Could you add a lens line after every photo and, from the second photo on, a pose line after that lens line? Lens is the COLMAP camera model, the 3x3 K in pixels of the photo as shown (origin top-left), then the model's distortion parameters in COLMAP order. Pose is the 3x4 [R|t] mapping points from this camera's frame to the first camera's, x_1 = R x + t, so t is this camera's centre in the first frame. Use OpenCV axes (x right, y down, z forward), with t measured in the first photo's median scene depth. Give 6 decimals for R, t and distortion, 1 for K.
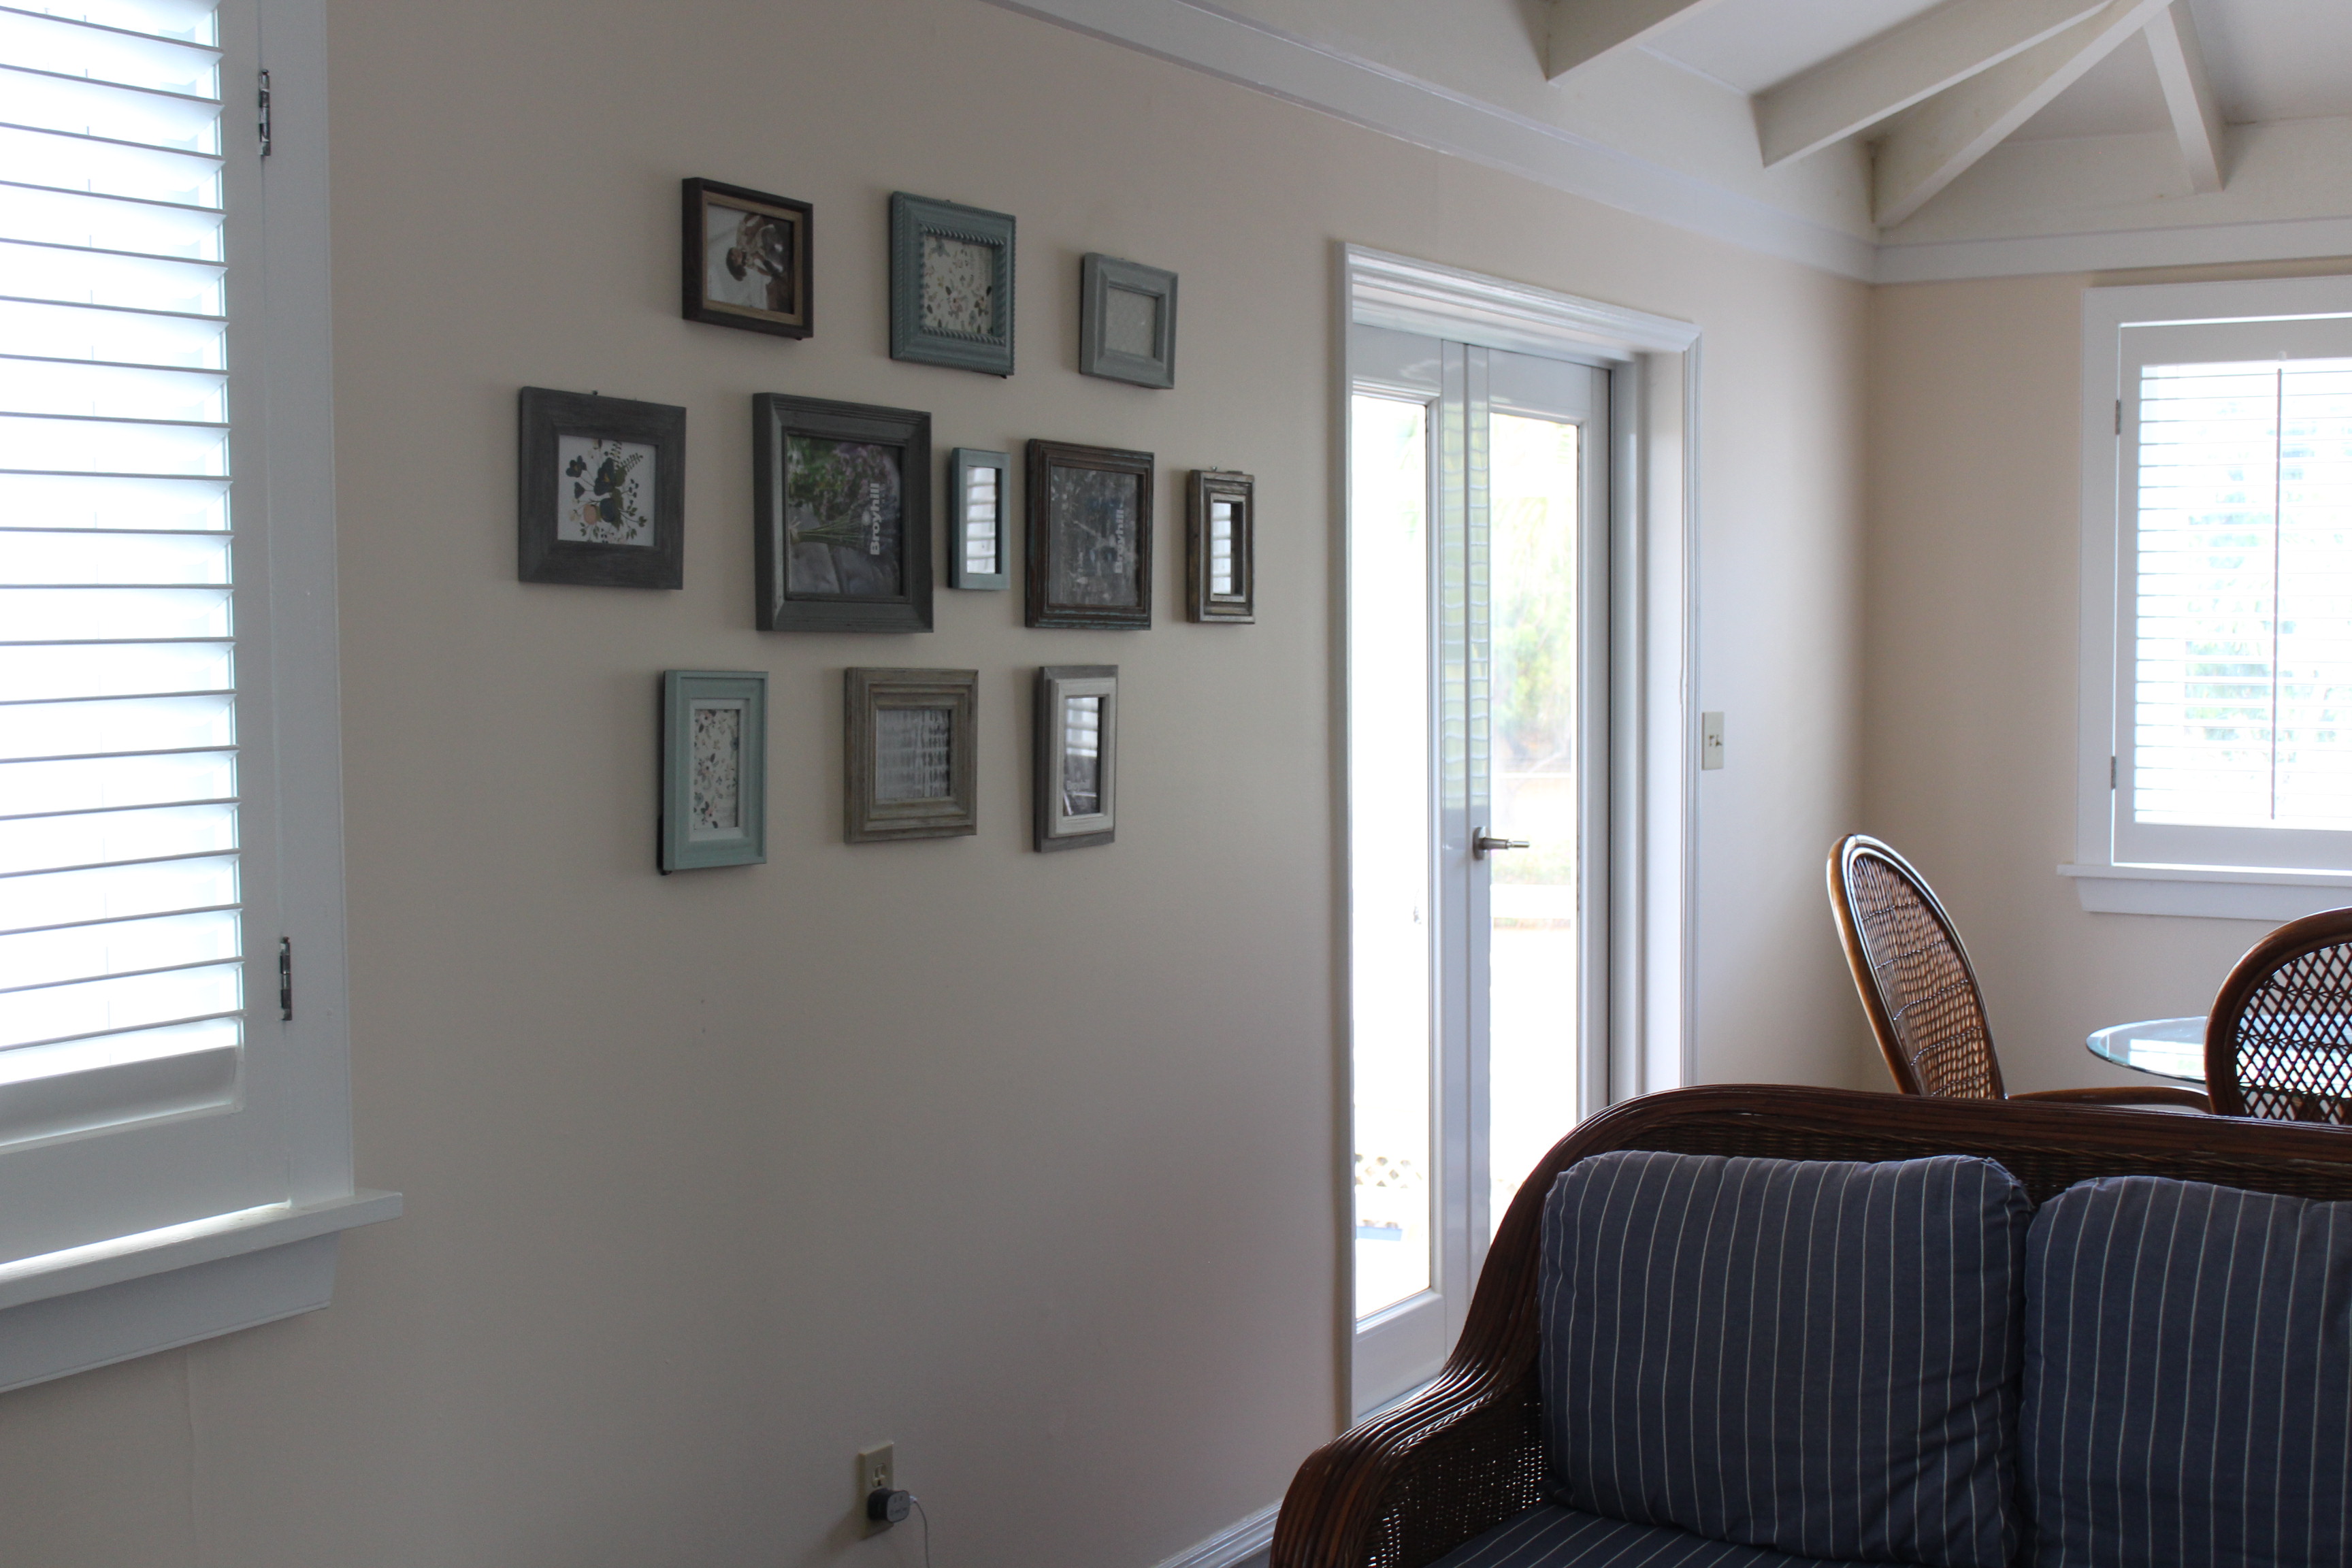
lens RADIAL K [[2999.2, 0, 1176.0], [0, 2999.2, 784.0], [0, 0, 1]] dist [-0.064161, 0.091267]
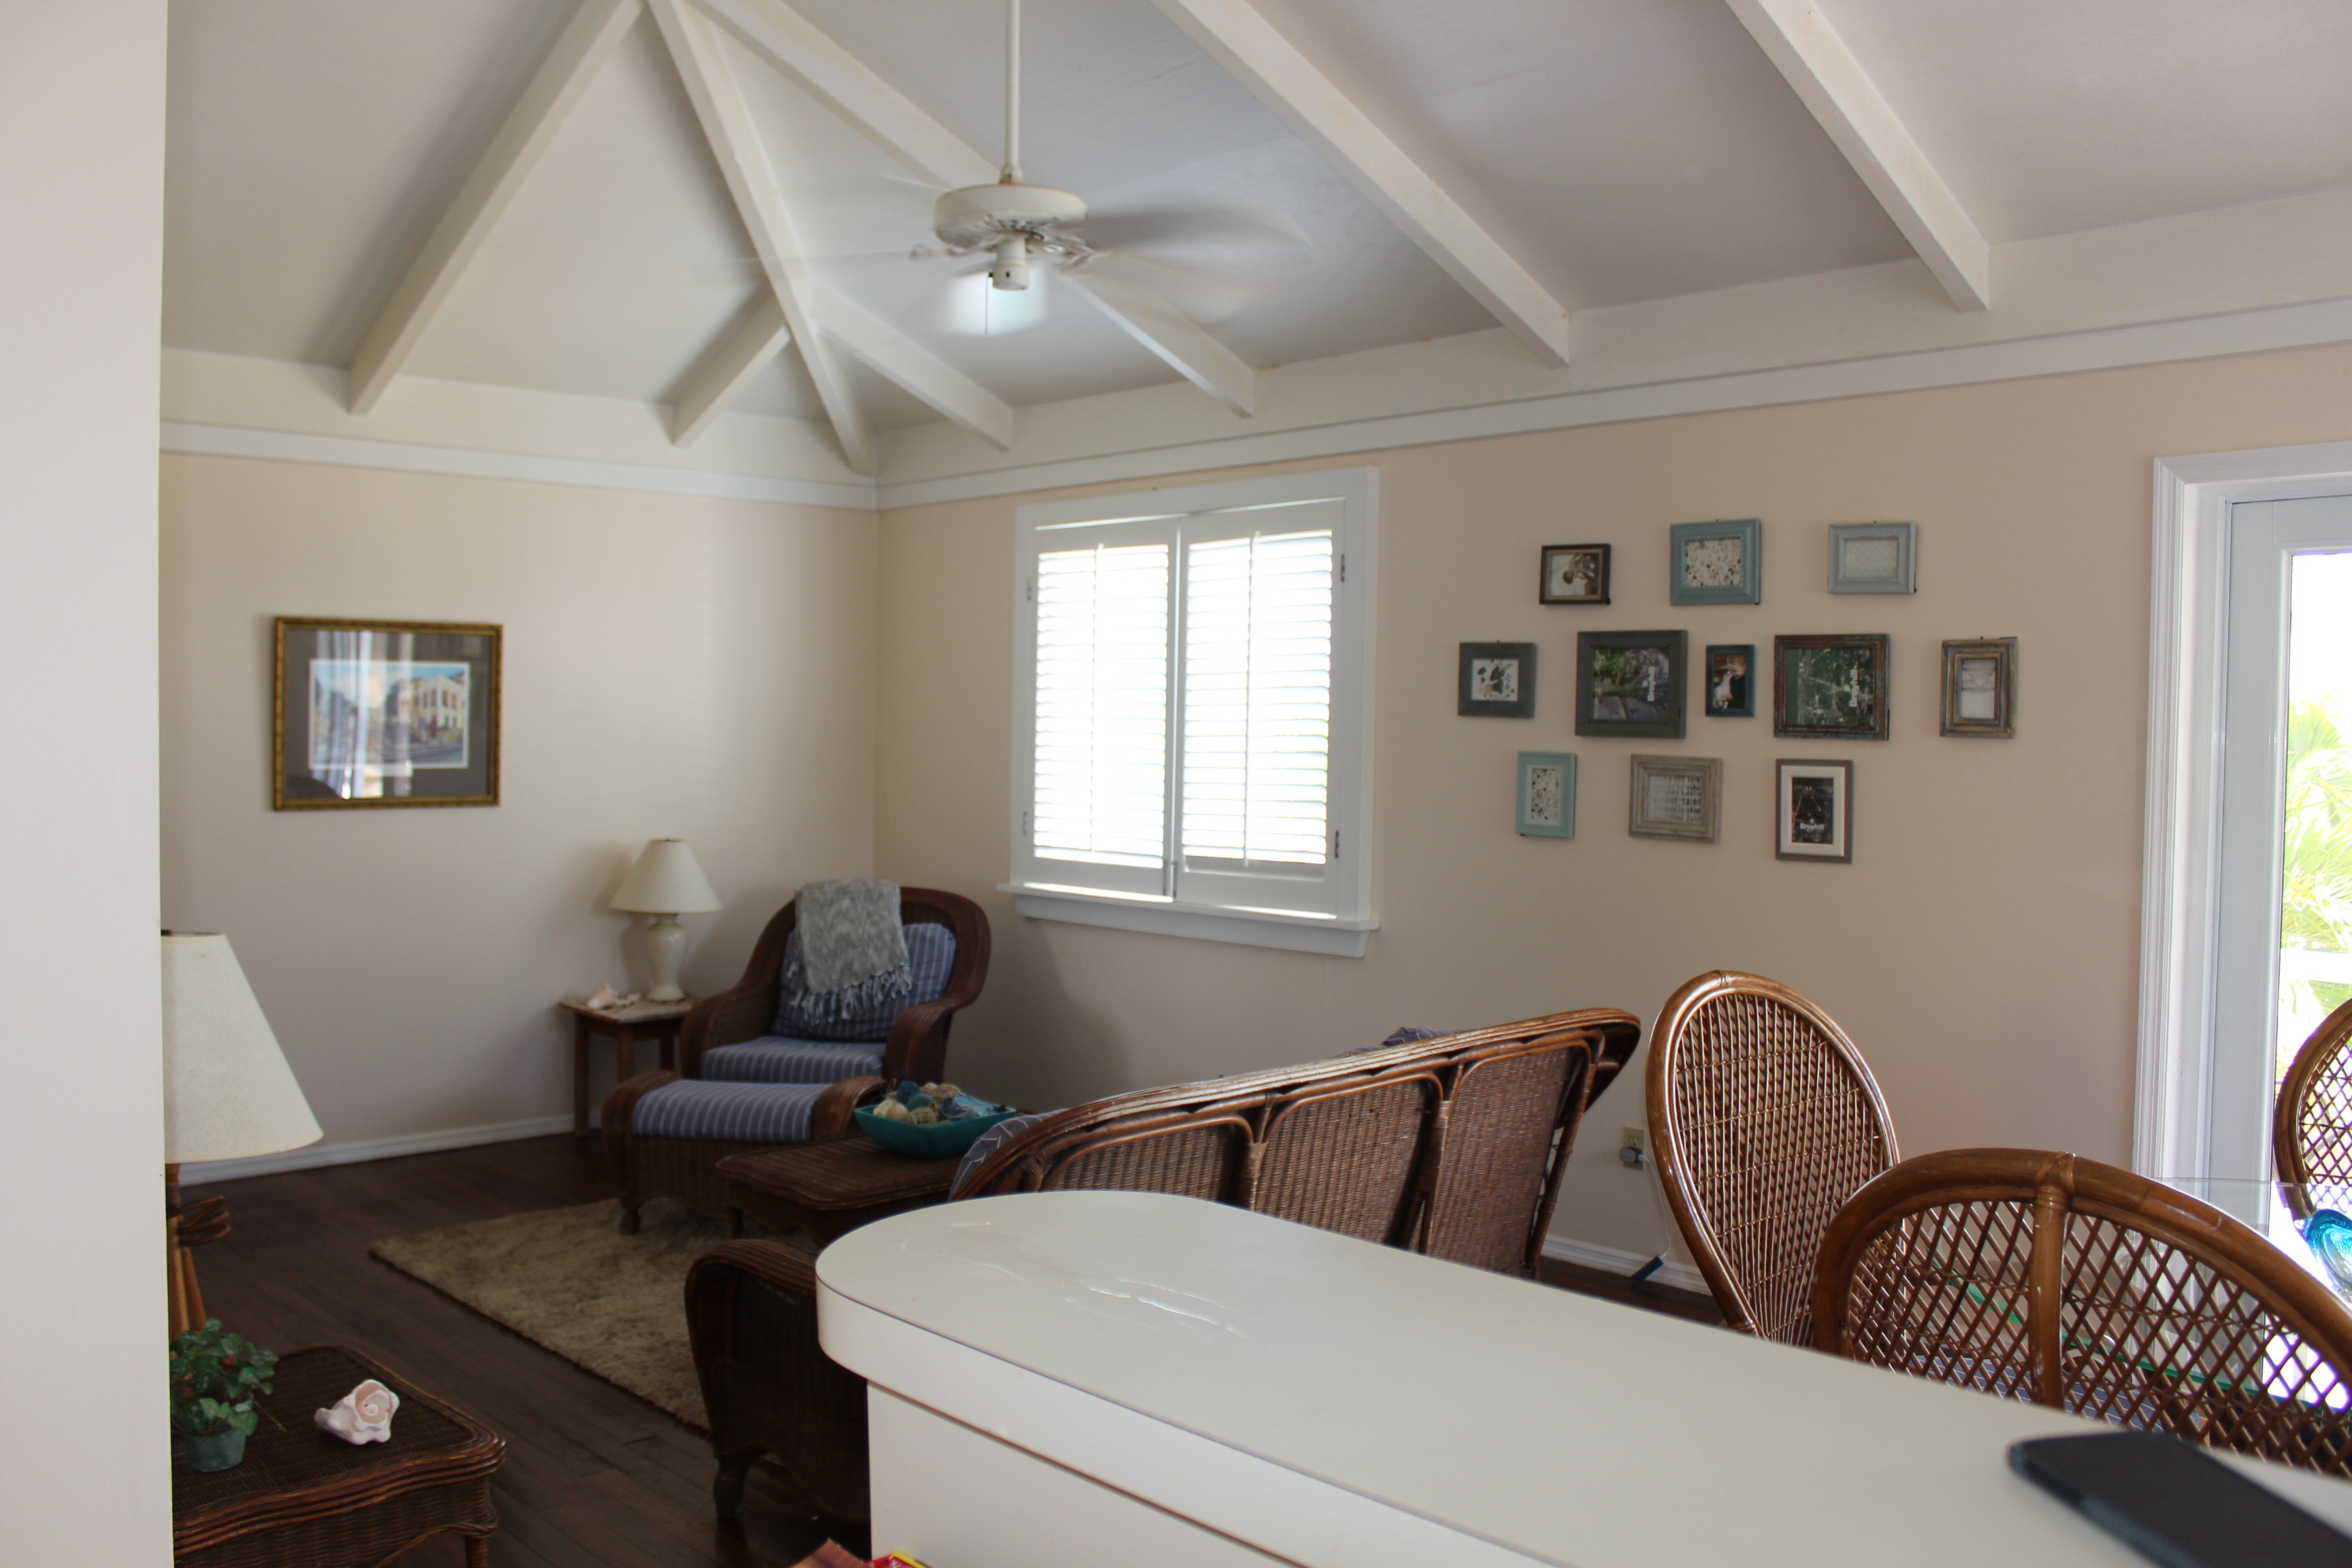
lens RADIAL K [[1949.2, 0, 1176.0], [0, 1949.2, 784.0], [0, 0, 1]] dist [-0.181101, 0.175501]
pose [[-0.268554, 0.017826, -0.963100, 1.322414], [-0.065421, 0.997183, 0.036699, -0.047732], [0.961040, 0.072863, -0.266631, 1.075041]]
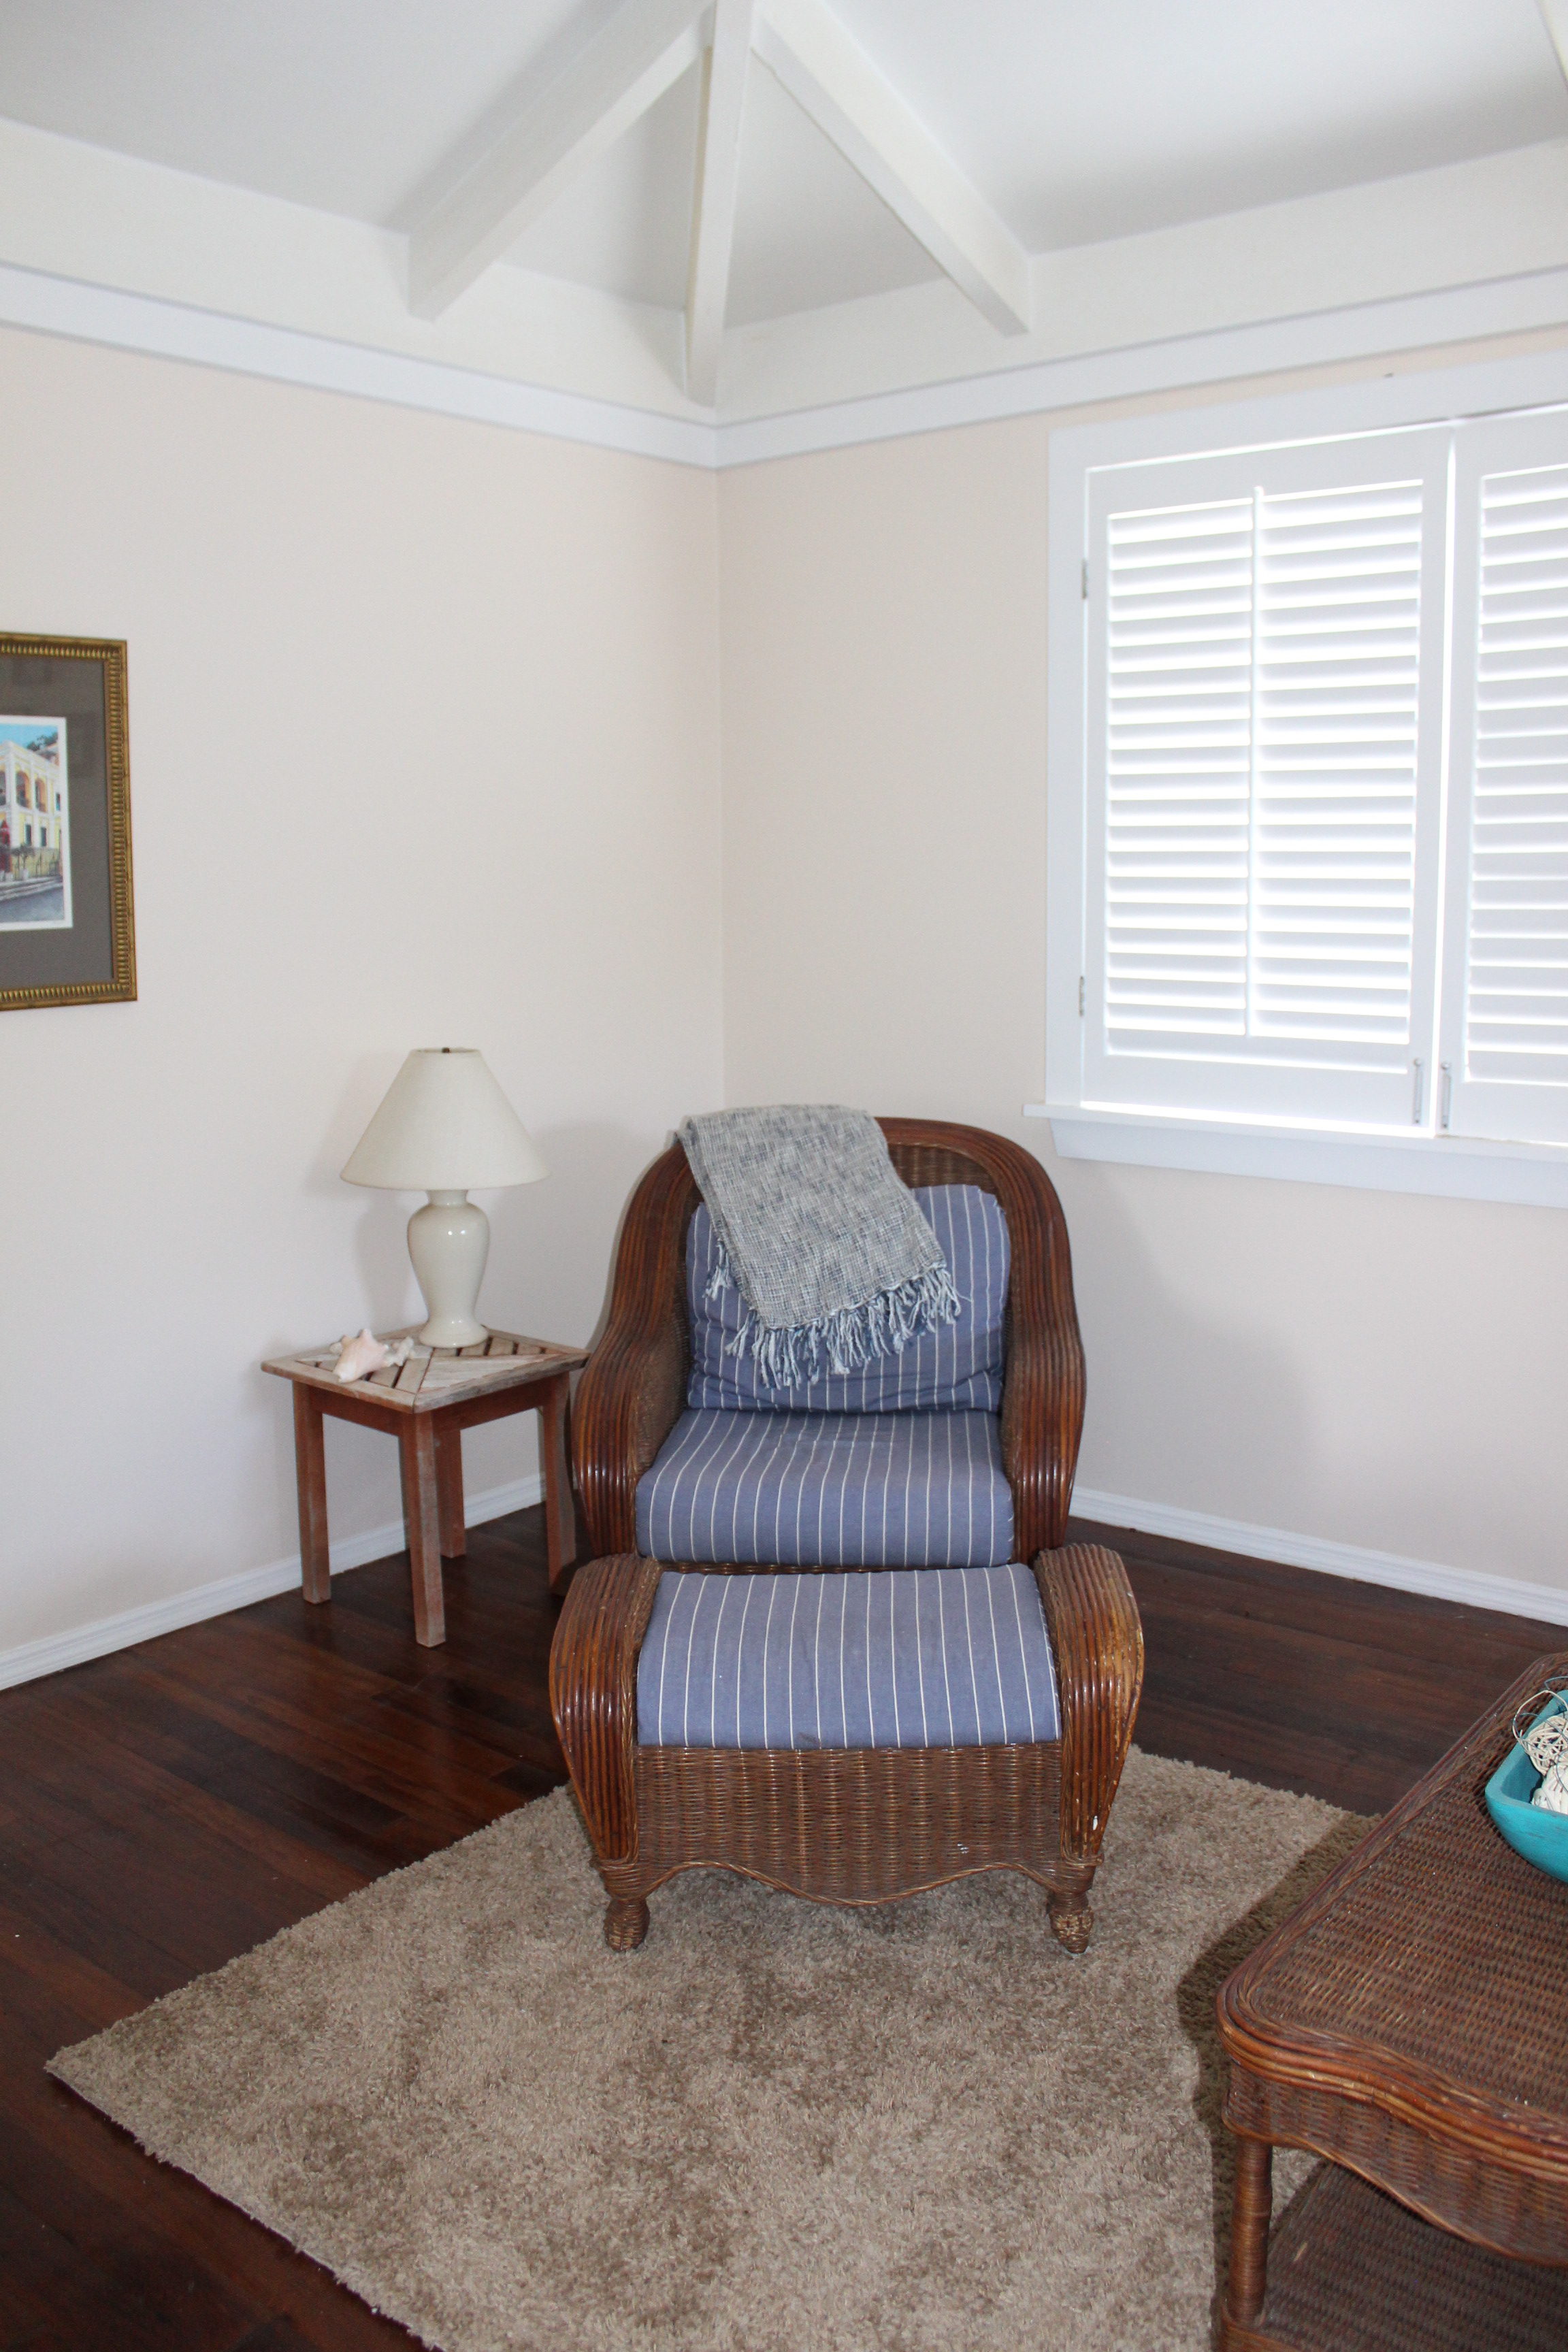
lens RADIAL K [[1949.2, 0, 784.0], [0, 1949.2, 1176.0], [0, 0, 1]] dist [-0.181101, 0.175501]
pose [[-0.156343, 0.149551, -0.976315, 0.651393], [-0.041510, 0.986602, 0.157774, 0.003381], [0.986830, 0.065194, -0.148040, 0.459877]]
